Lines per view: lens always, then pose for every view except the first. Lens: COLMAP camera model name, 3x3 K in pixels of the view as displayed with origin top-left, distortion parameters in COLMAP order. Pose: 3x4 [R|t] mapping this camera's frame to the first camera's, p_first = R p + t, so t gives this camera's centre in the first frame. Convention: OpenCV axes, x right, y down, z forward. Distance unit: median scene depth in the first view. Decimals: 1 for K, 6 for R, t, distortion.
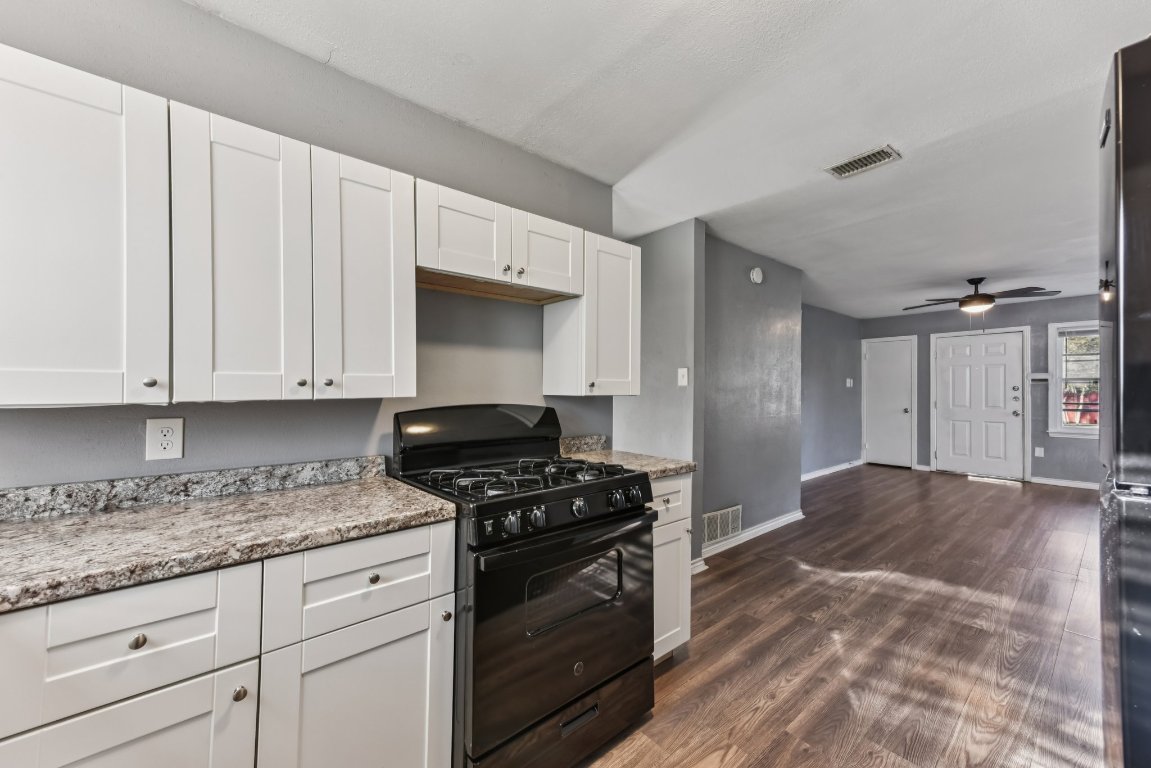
lens RADIAL K [[463.2, 0, 595.3], [0, 463.2, 380.8], [0, 0, 1]] dist [0.023318, -0.000033]
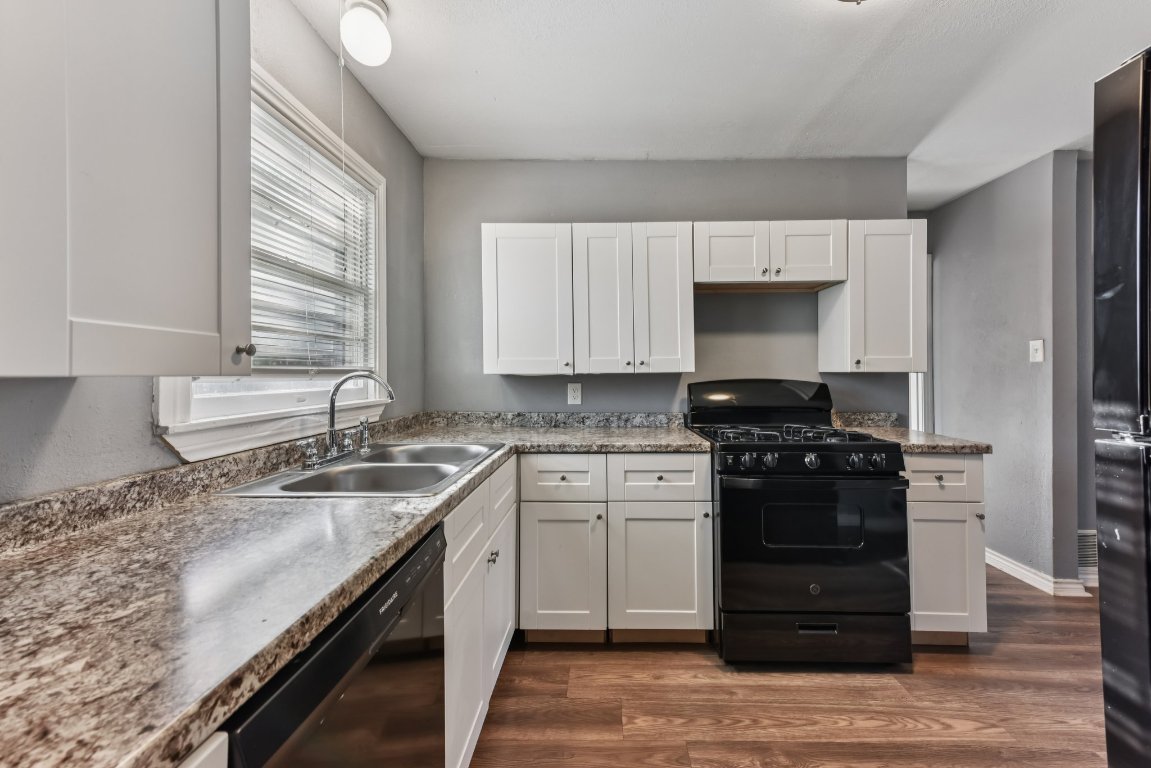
lens RADIAL K [[463.2, 0, 595.3], [0, 463.2, 380.8], [0, 0, 1]] dist [0.023318, -0.000033]
pose [[0.744969, 0.009908, -0.667026, 0.348416], [0.016126, 0.999330, 0.032855, 0.009026], [0.666905, -0.035232, 0.744310, -0.294083]]
